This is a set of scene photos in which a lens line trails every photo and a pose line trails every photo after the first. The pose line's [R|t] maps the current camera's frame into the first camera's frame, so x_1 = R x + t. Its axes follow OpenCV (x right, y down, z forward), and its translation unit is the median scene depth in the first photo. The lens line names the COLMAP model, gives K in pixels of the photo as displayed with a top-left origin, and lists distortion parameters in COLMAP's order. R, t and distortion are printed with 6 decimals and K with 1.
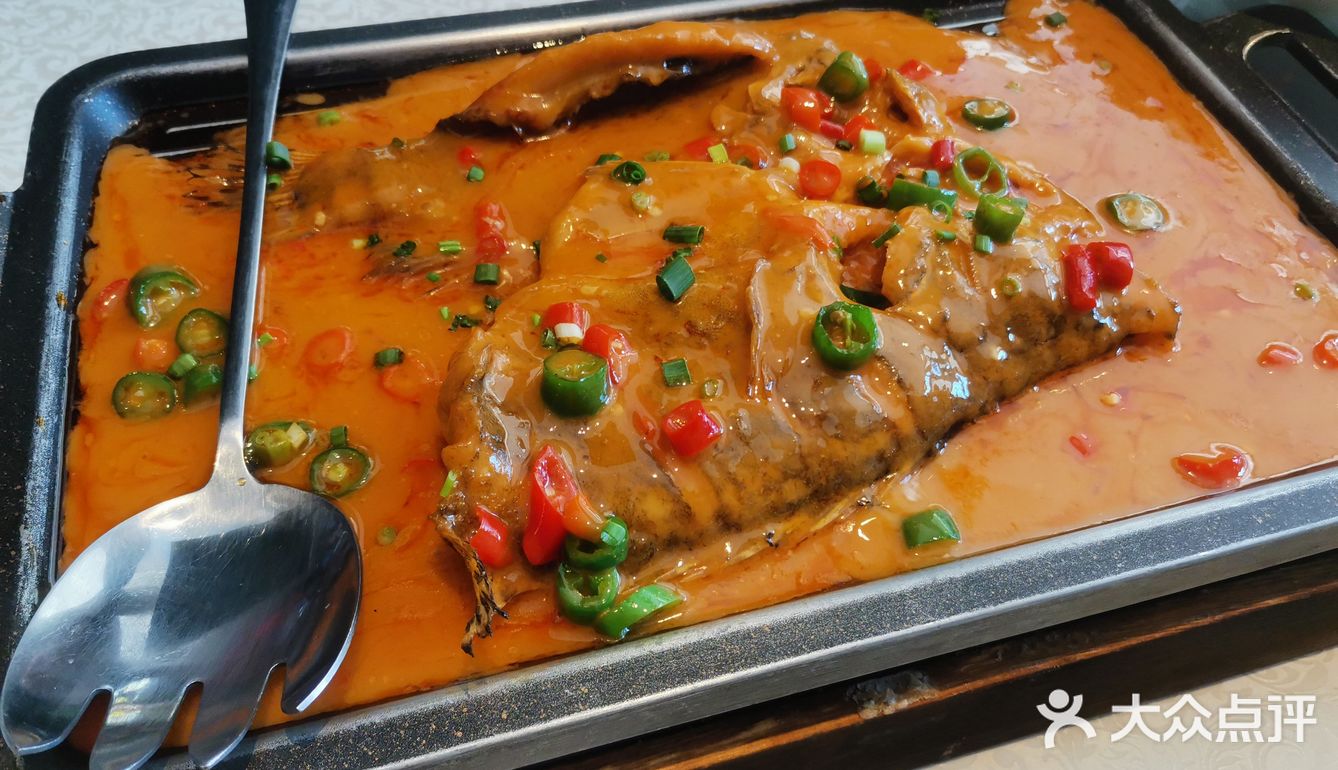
lens RADIAL K [[1046.4, 0, 669.0], [0, 1046.4, 385.0], [0, 0, 1]] dist [0.096530, -0.185155]
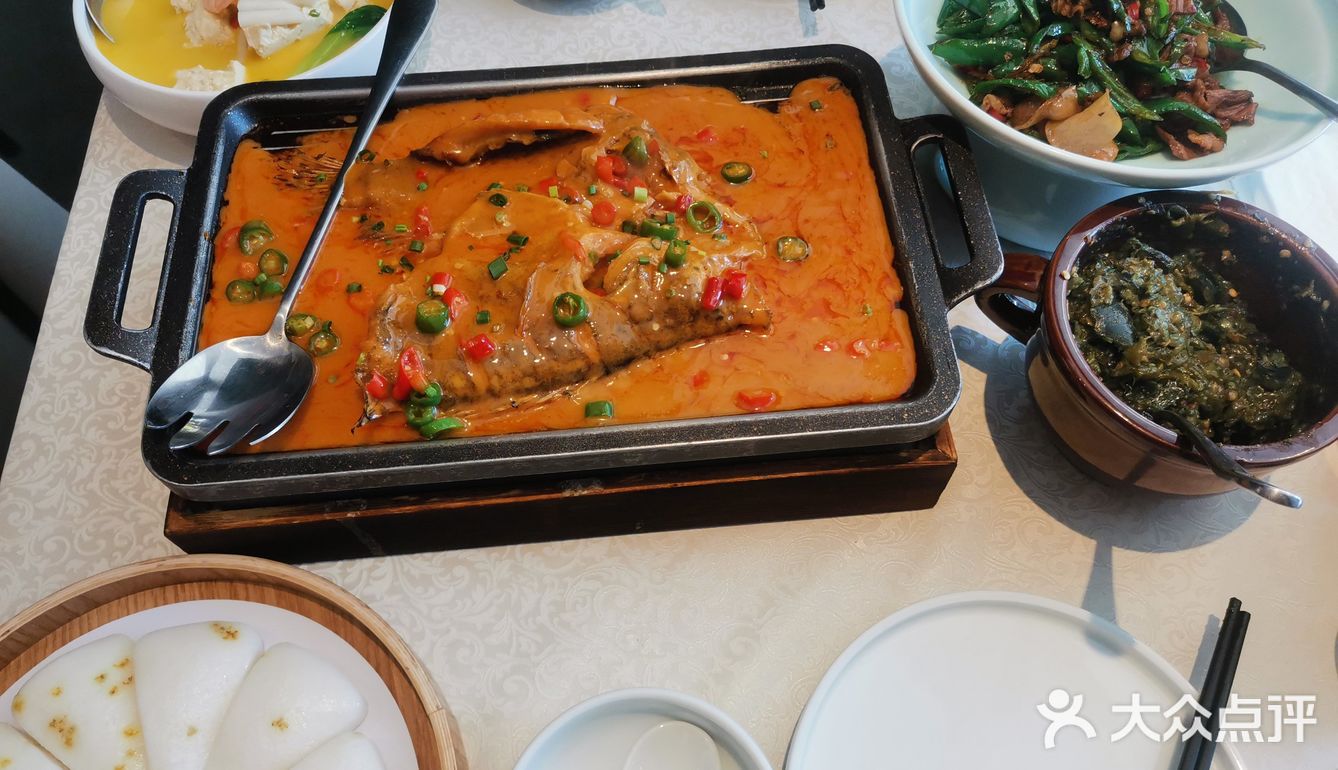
lens RADIAL K [[1046.4, 0, 669.0], [0, 1046.4, 385.0], [0, 0, 1]] dist [0.096530, -0.185155]
pose [[0.981670, 0.141728, -0.127424, 0.573908], [-0.121061, 0.980078, 0.157453, -0.222786], [0.147201, -0.139141, 0.979271, -0.863657]]
